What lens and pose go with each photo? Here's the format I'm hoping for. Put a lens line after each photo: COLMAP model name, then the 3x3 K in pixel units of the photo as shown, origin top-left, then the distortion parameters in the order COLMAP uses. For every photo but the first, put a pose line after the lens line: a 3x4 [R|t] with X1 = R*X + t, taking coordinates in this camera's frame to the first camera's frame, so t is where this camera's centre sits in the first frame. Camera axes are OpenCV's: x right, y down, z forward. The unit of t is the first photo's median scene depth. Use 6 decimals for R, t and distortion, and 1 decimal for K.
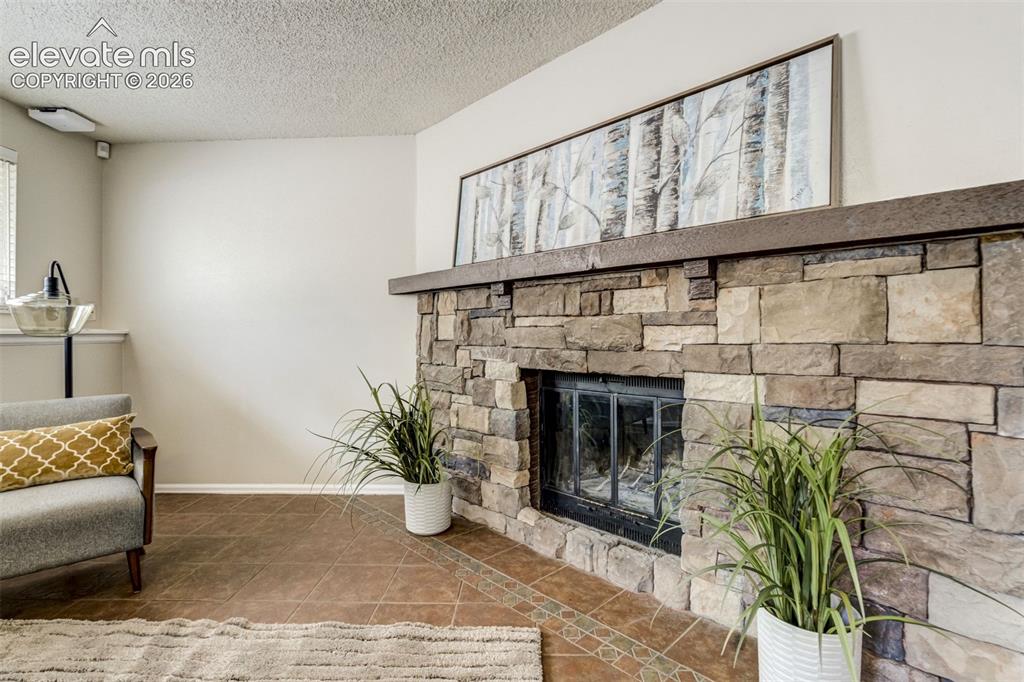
lens RADIAL K [[479.0, 0, 505.3], [0, 479.0, 340.5], [0, 0, 1]] dist [-0.045076, 0.020764]
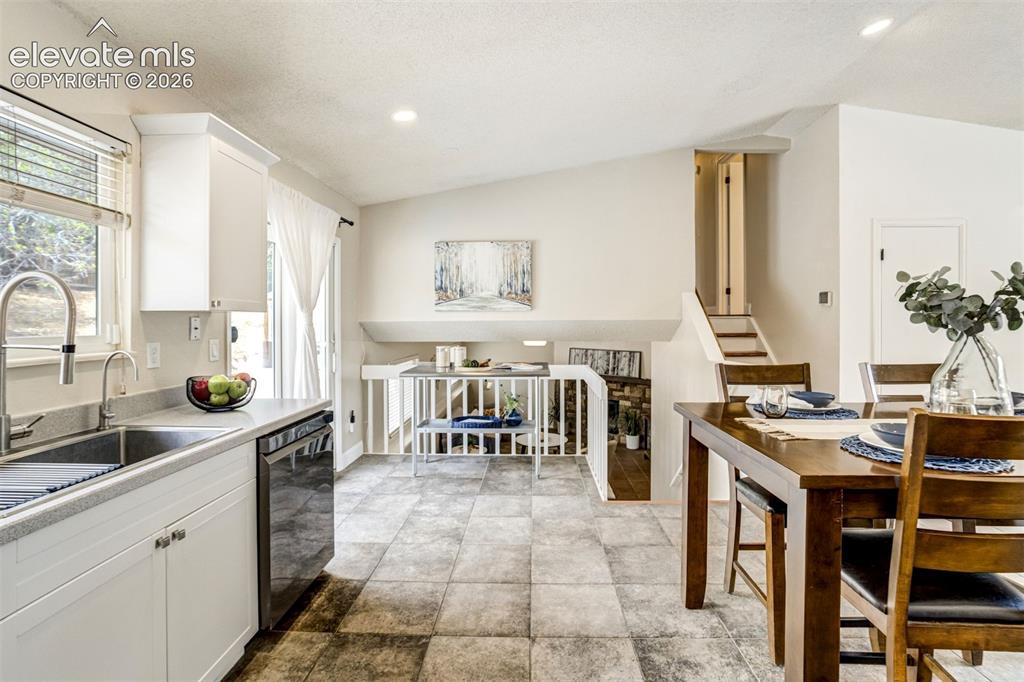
lens RADIAL K [[464.8, 0, 529.9], [0, 464.8, 322.3], [0, 0, 1]] dist [-0.052971, 0.018836]
pose [[0.999782, 0.001322, 0.020843, -0.707323], [-0.001135, 0.999959, -0.008989, -0.708843], [-0.020854, 0.008963, 0.999742, -3.951118]]
